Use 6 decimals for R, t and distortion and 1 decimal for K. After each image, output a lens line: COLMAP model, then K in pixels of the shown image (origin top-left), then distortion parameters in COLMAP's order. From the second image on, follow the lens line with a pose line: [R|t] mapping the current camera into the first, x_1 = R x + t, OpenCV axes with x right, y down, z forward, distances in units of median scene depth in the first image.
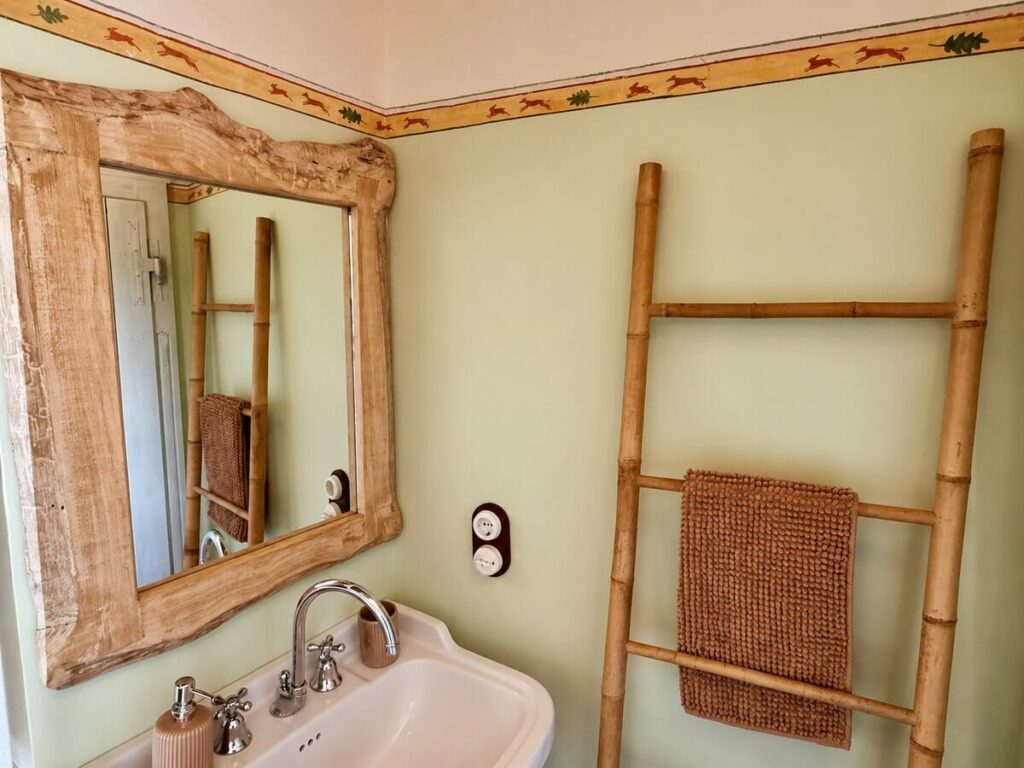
lens RADIAL K [[579.6, 0, 510.1], [0, 579.6, 375.0], [0, 0, 1]] dist [0.001221, 0.000109]
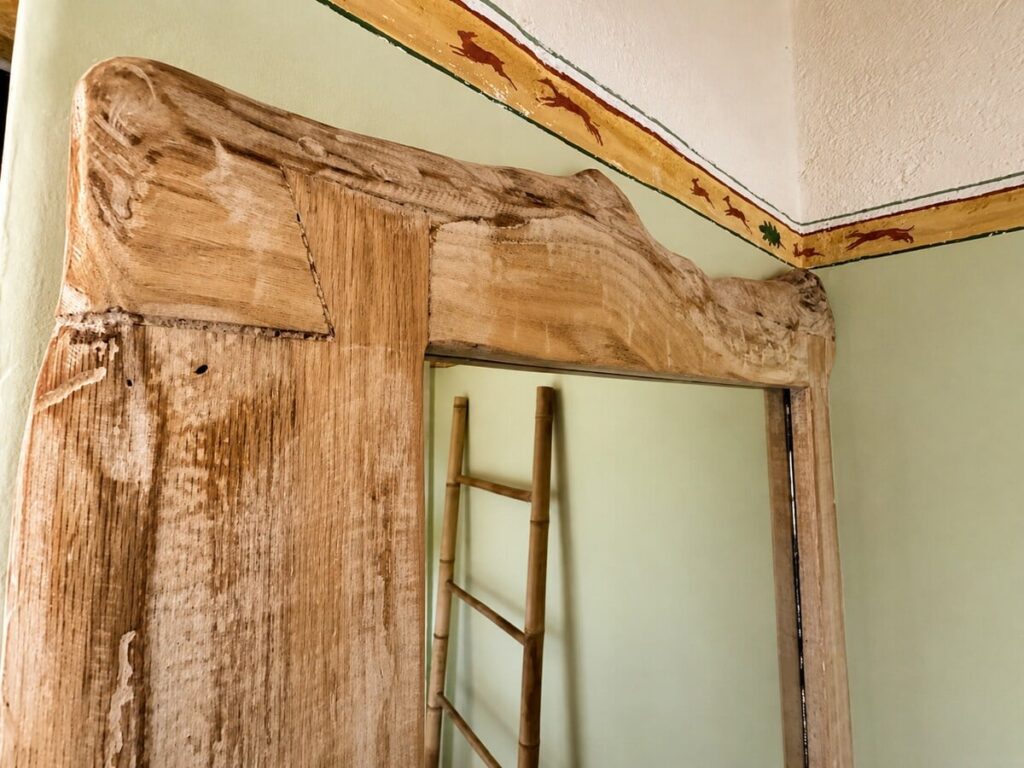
lens RADIAL K [[467.6, 0, 516.0], [0, 467.6, 384.5], [0, 0, 1]] dist [-0.001867, -0.000506]
pose [[0.959144, -0.029337, -0.281393, -0.463934], [-0.028297, 0.979674, -0.198590, -0.237097], [0.281499, 0.198439, 0.938818, 0.612793]]
